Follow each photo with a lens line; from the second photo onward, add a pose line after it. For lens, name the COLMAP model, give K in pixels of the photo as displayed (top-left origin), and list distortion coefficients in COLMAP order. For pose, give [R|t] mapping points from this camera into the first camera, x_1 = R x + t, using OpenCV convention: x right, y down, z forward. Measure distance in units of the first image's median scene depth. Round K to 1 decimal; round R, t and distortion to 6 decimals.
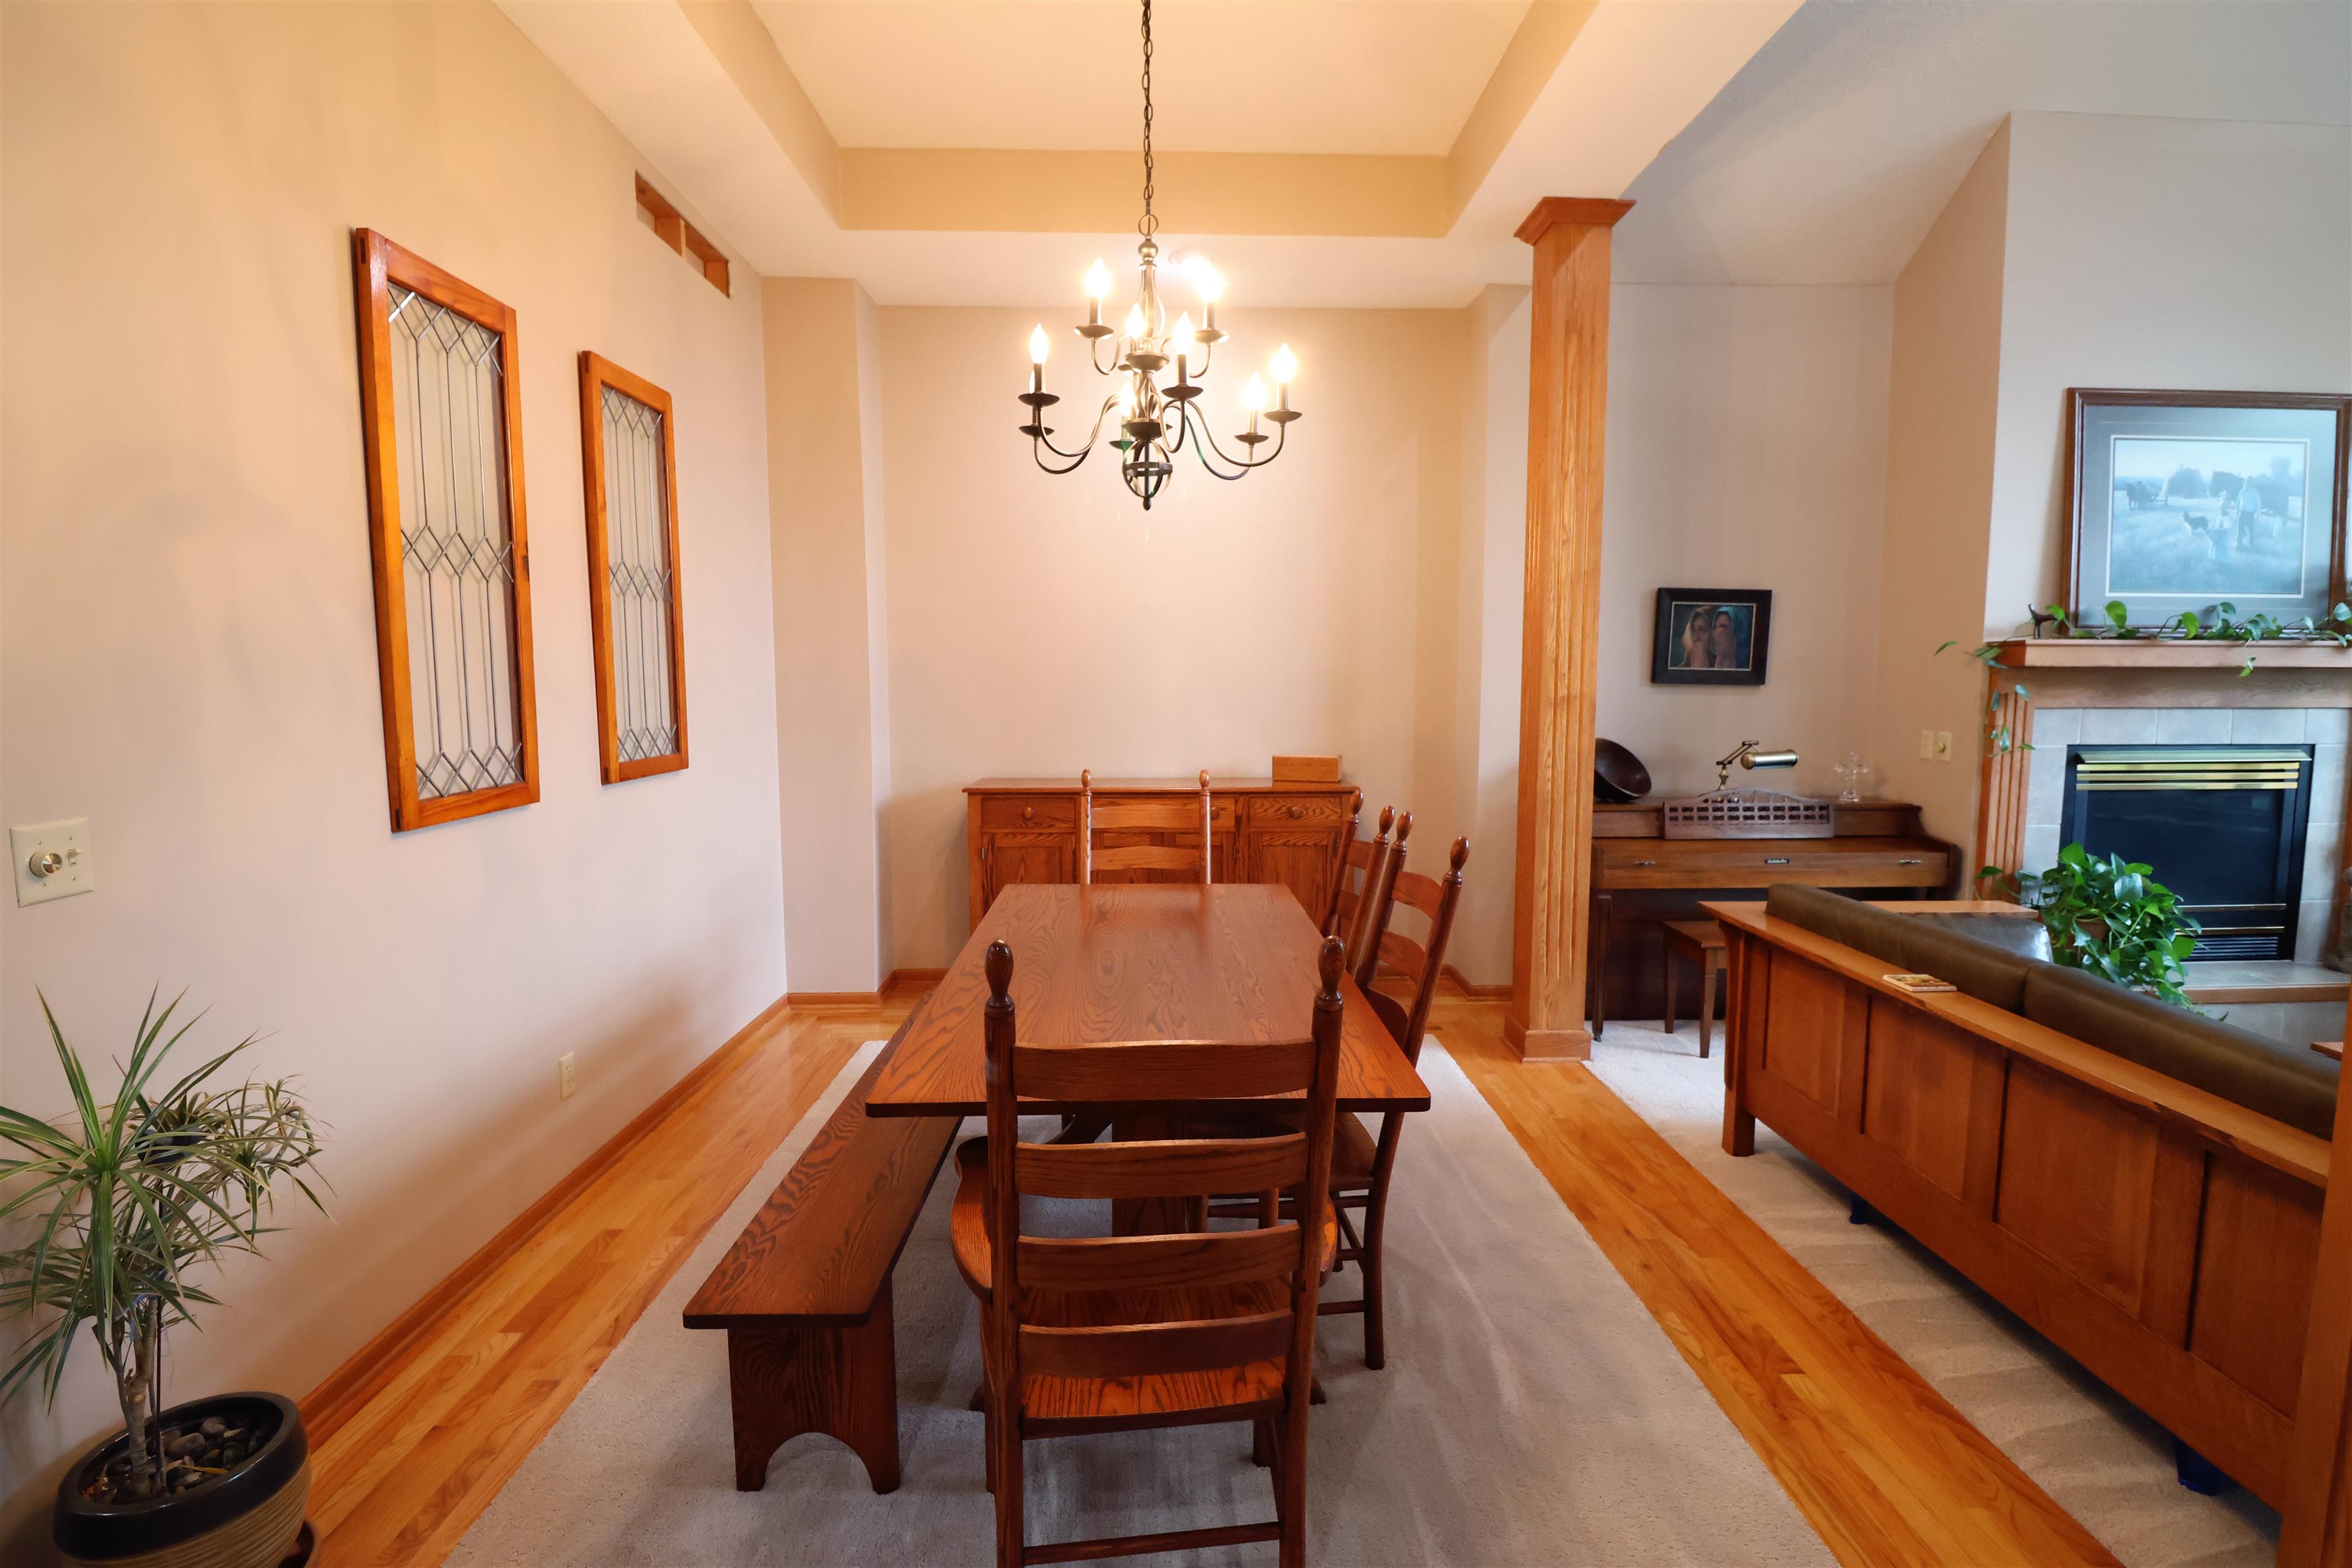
lens RADIAL K [[1125.2, 0, 1188.0], [0, 1125.2, 792.7], [0, 0, 1]] dist [-0.005169, -0.009212]
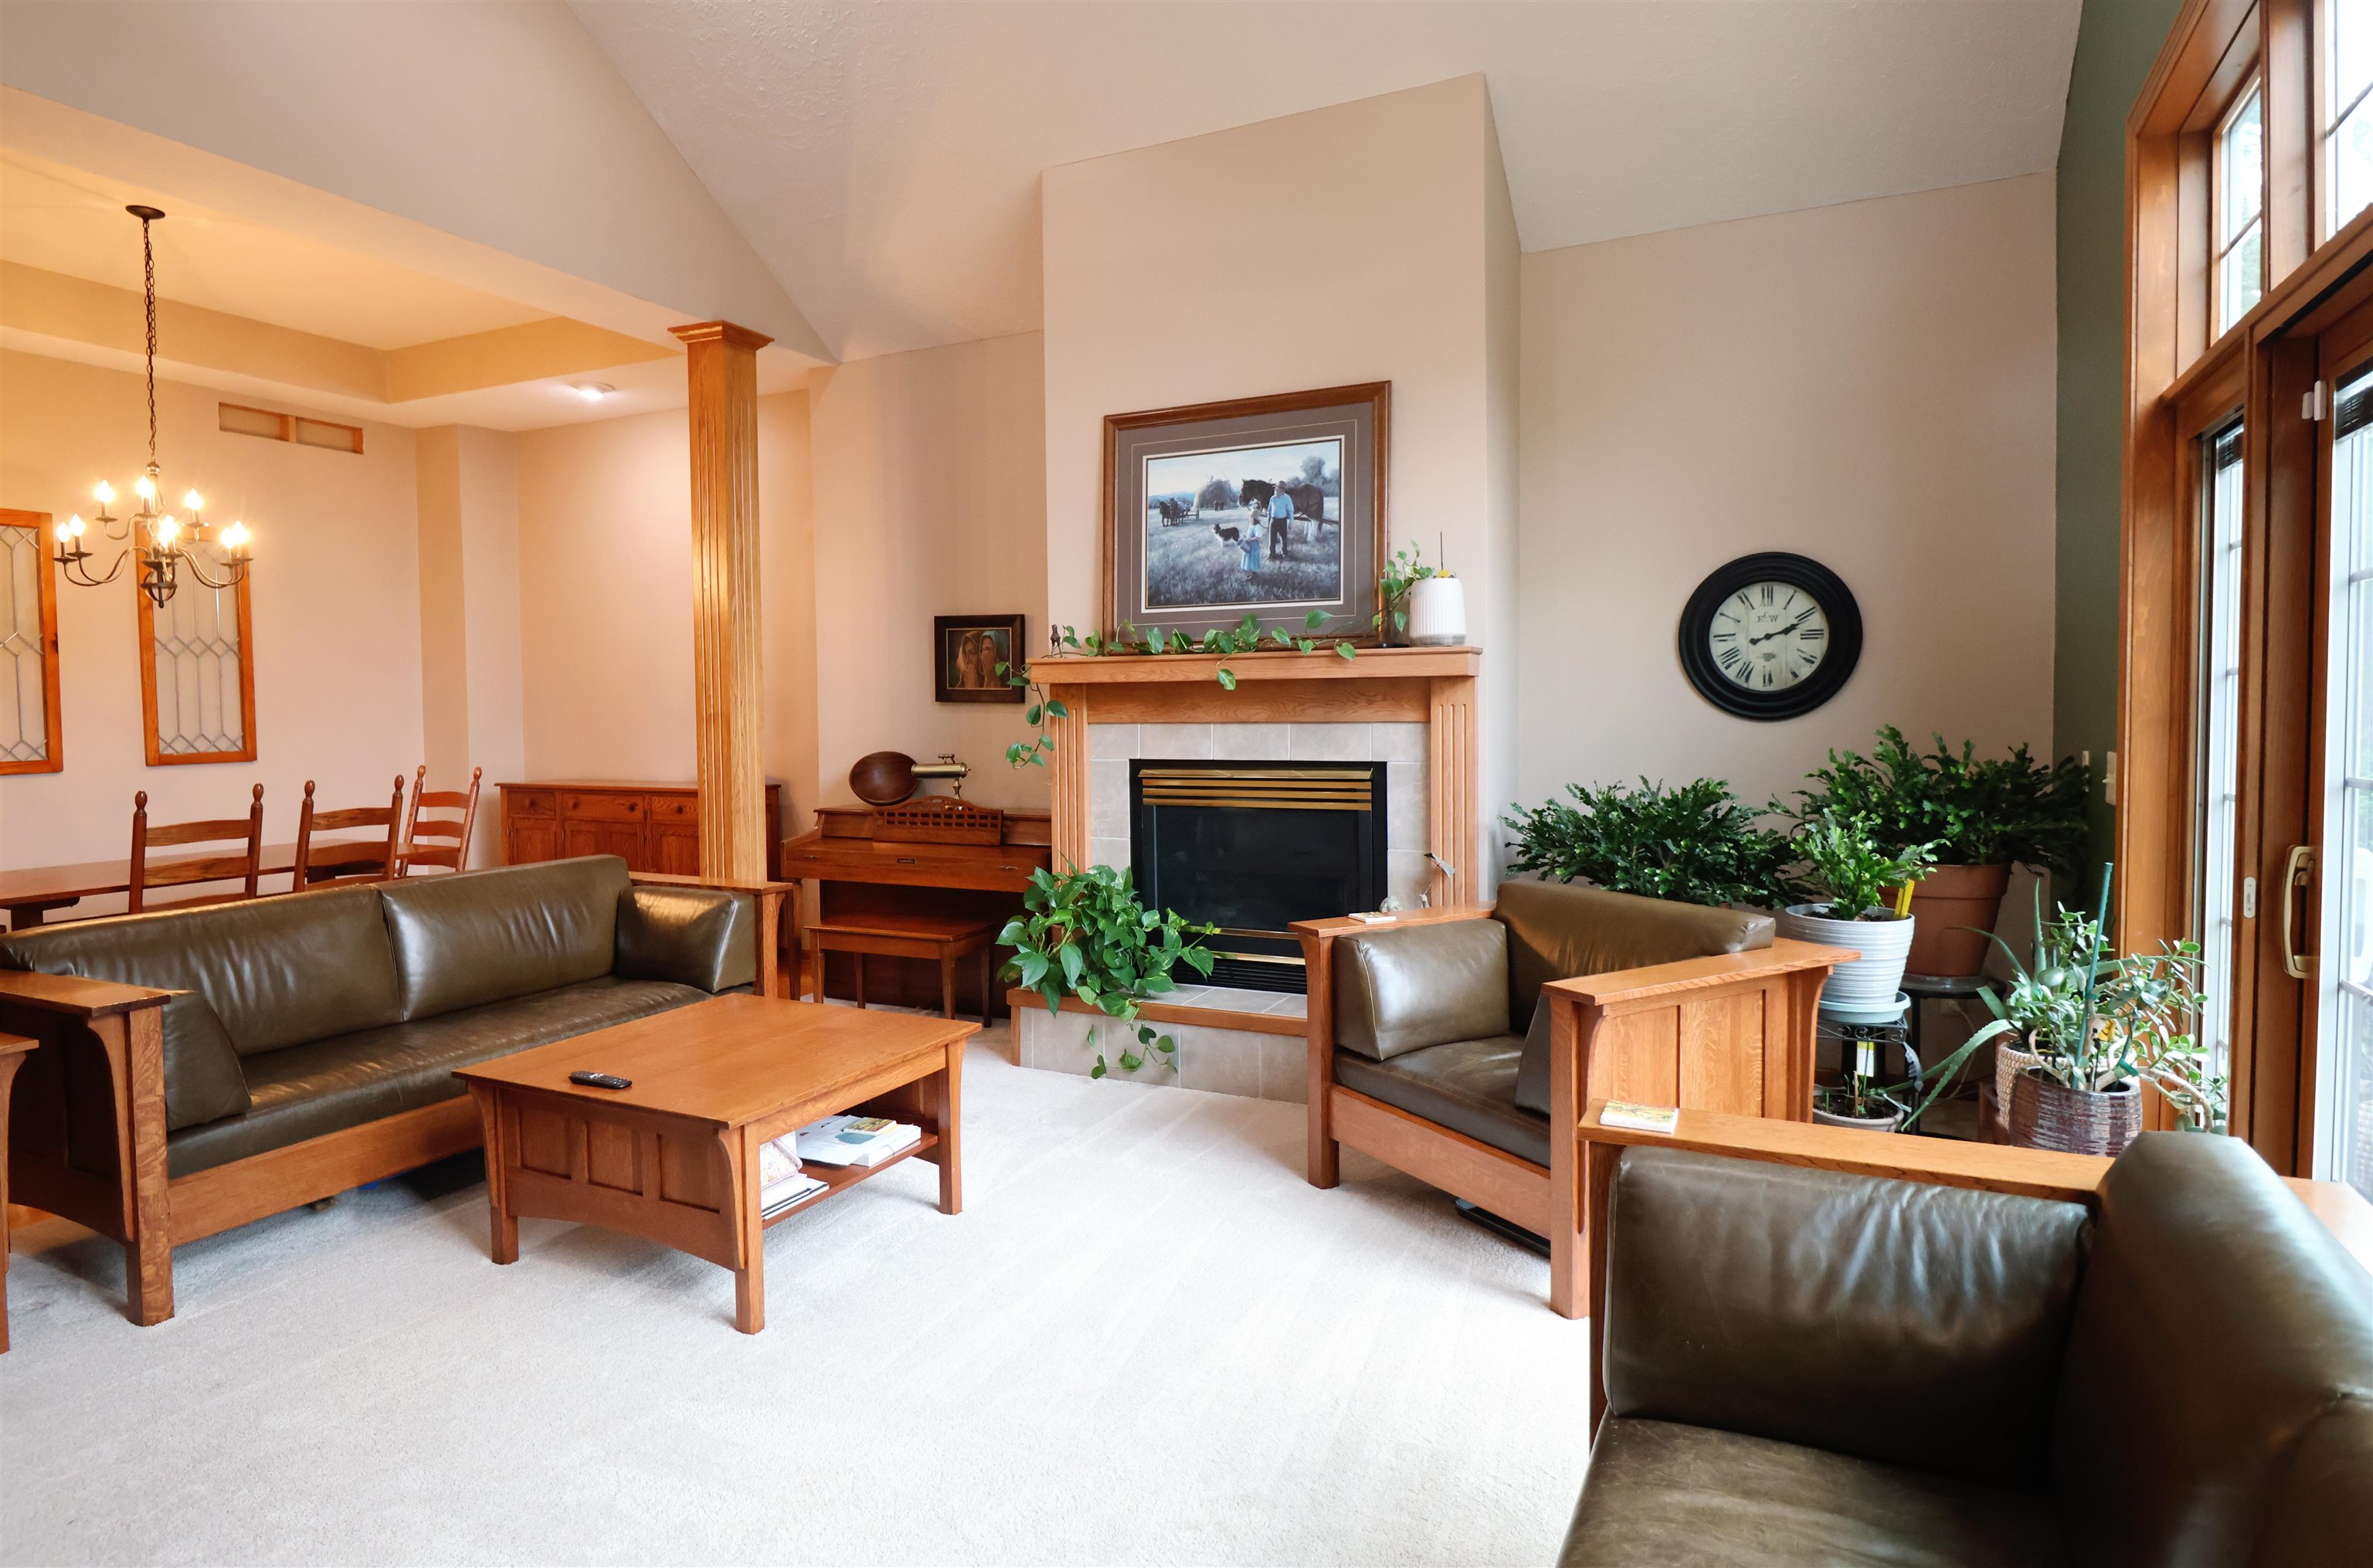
lens RADIAL K [[1330.5, 0, 1175.8], [0, 1330.5, 763.2], [0, 0, 1]] dist [0.005180, -0.011677]
pose [[0.881020, 0.013828, -0.472877, 1.420690], [-0.038964, 0.998298, -0.043402, 0.011326], [0.471471, 0.056663, 0.880059, -0.041463]]
